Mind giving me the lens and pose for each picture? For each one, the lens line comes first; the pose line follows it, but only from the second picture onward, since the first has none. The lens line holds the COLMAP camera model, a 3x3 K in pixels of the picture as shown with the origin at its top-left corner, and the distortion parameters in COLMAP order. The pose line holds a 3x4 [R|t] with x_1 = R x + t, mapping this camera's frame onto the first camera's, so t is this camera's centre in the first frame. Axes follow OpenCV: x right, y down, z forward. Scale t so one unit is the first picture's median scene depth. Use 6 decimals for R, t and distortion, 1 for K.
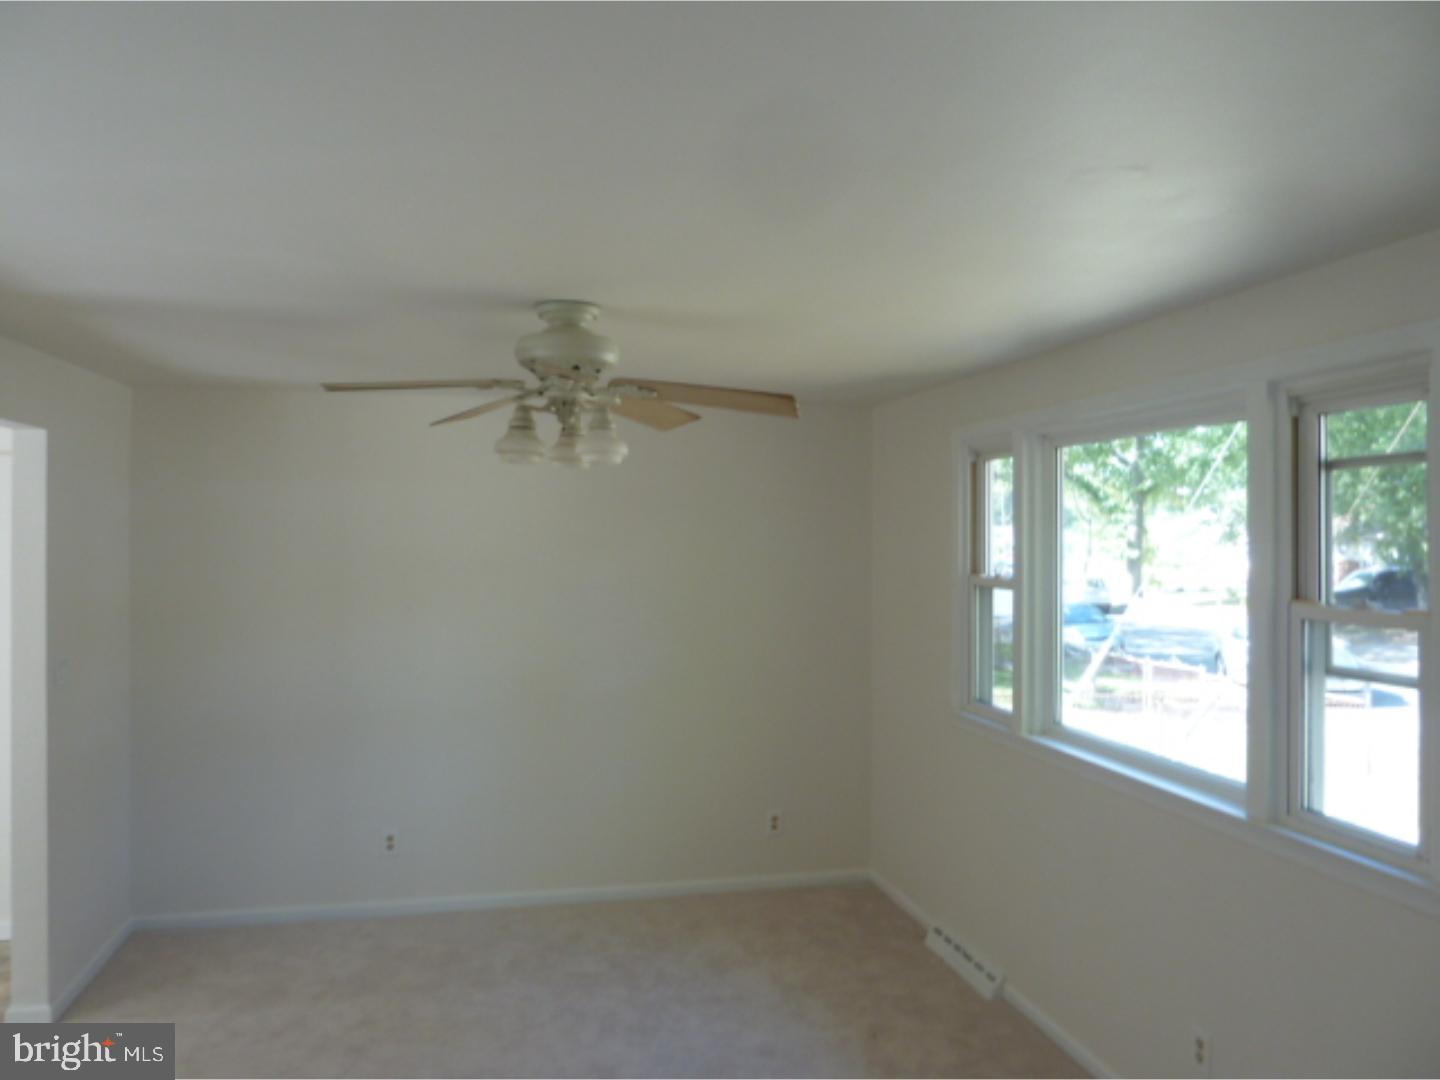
lens RADIAL K [[1045.3, 0, 720.0], [0, 1045.3, 540.0], [0, 0, 1]] dist [-0.086251, -0.001058]
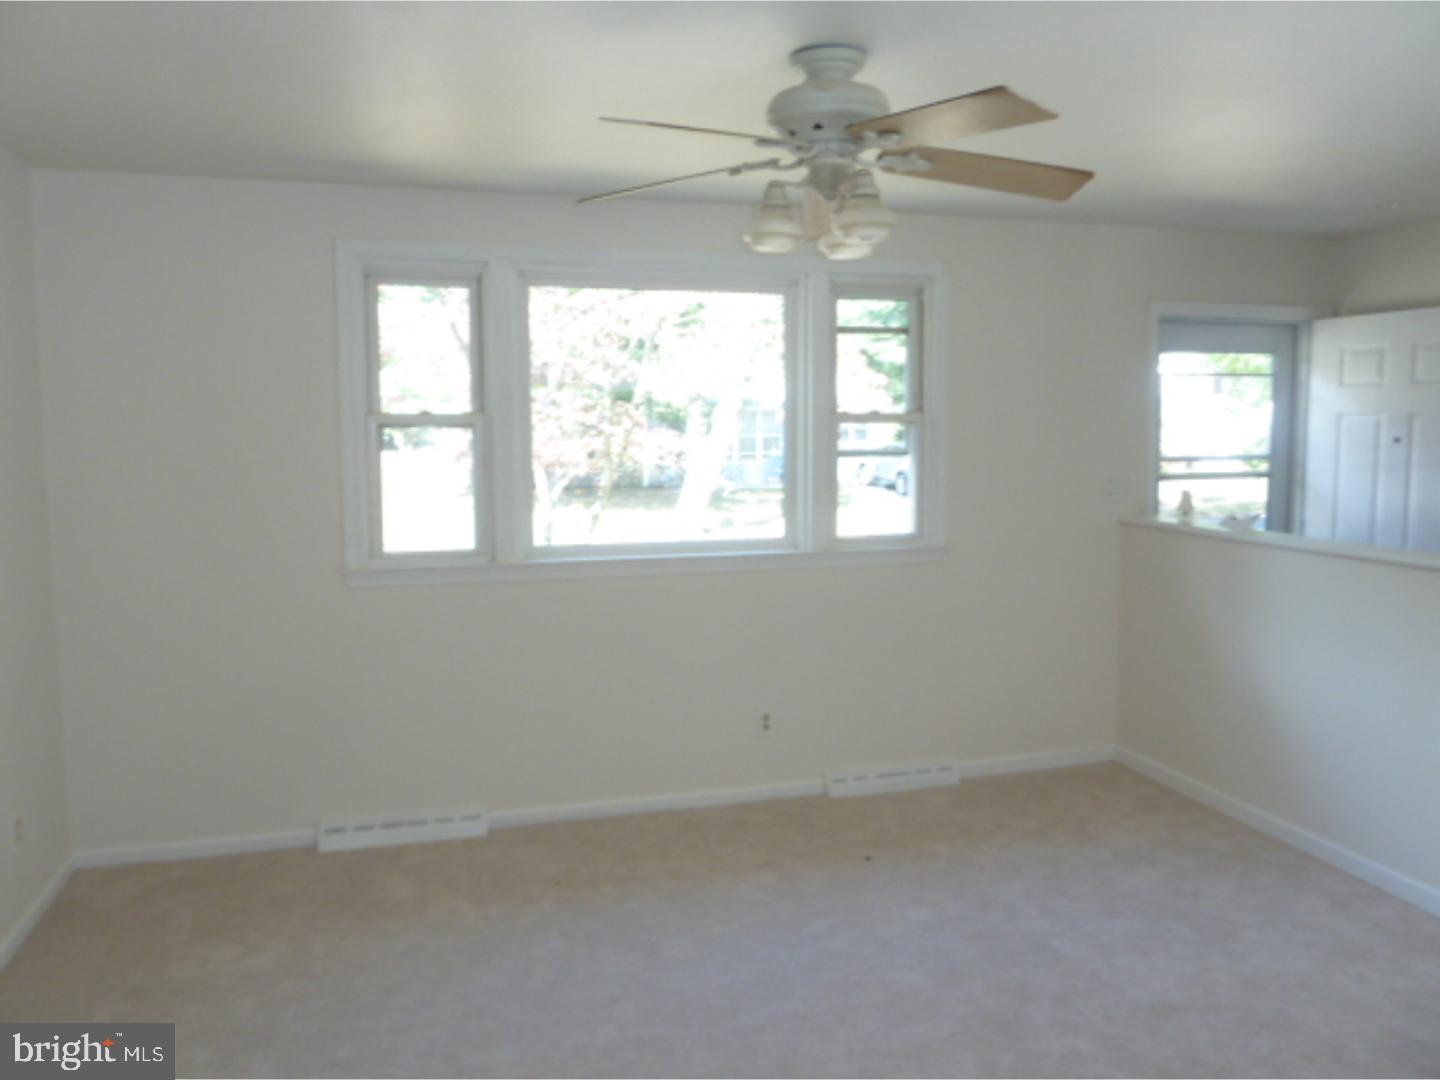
lens RADIAL K [[1045.3, 0, 720.0], [0, 1045.3, 540.0], [0, 0, 1]] dist [-0.086251, -0.001058]
pose [[-0.053877, -0.120834, 0.991210, -0.686946], [0.004148, 0.992616, 0.121231, 0.037769], [-0.998539, 0.010643, -0.052978, 0.782572]]
